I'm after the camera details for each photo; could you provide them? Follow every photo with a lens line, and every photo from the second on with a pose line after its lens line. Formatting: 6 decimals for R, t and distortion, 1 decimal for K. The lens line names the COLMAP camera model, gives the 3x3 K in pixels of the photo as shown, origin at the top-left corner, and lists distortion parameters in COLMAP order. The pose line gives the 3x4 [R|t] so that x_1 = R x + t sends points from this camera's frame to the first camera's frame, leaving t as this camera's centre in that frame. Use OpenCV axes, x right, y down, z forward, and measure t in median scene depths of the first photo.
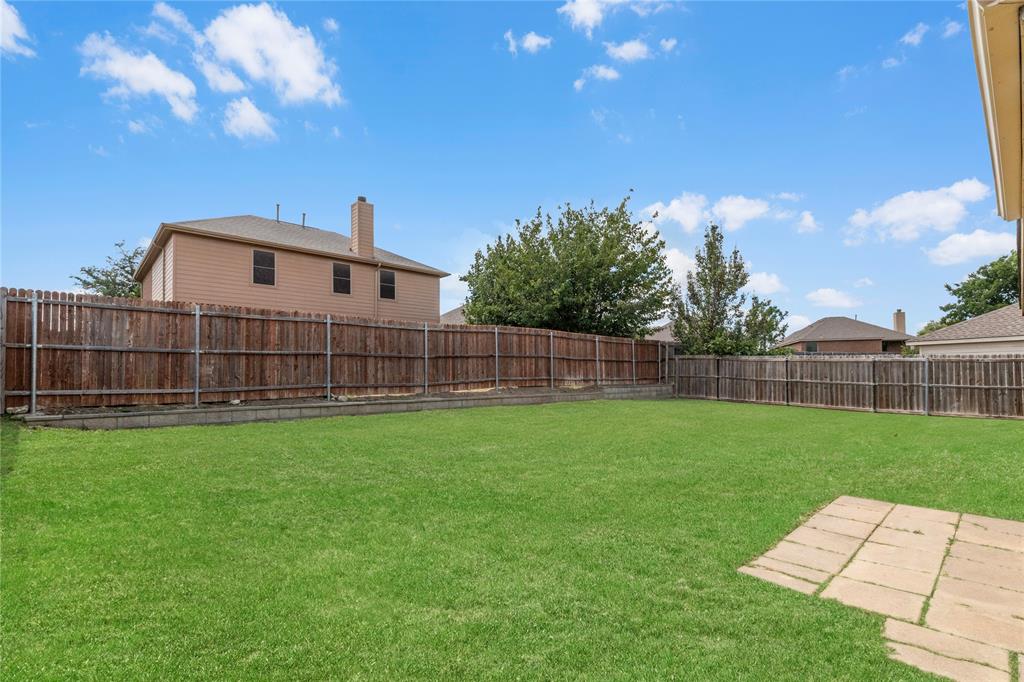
lens RADIAL K [[469.2, 0, 512.3], [0, 469.2, 357.7], [0, 0, 1]] dist [0.002030, 0.000179]
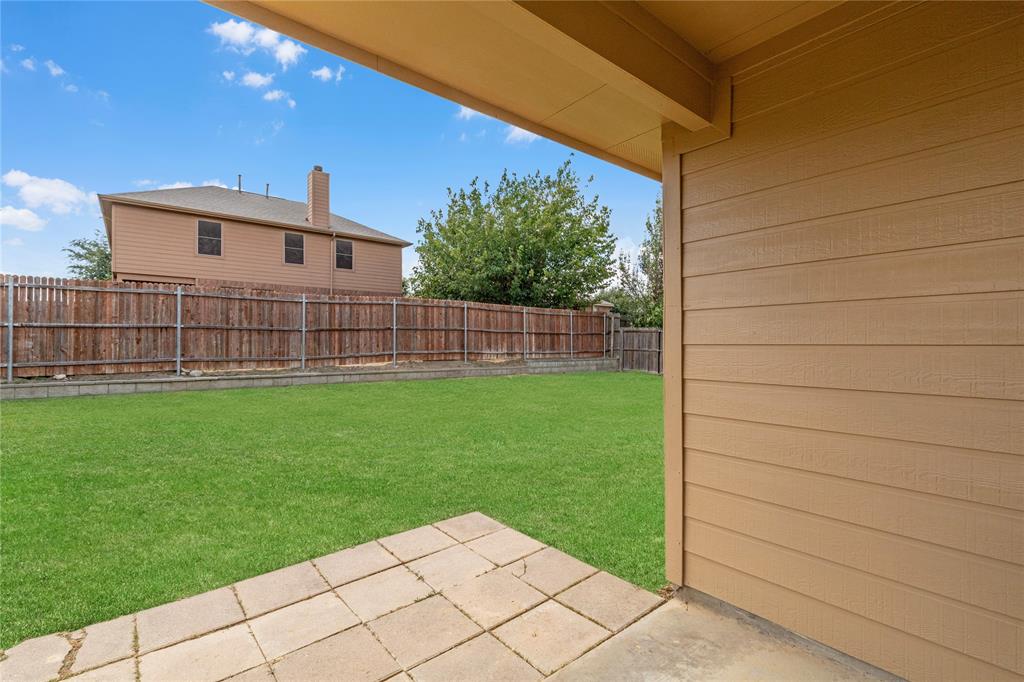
lens RADIAL K [[462.2, 0, 512.0], [0, 462.2, 341.0], [0, 0, 1]] dist [-0.002551, -0.000342]
pose [[0.998530, 0.005930, -0.053871, 0.273602], [-0.004309, 0.999536, 0.030157, -0.008507], [0.054025, -0.029881, 0.998092, 0.073108]]
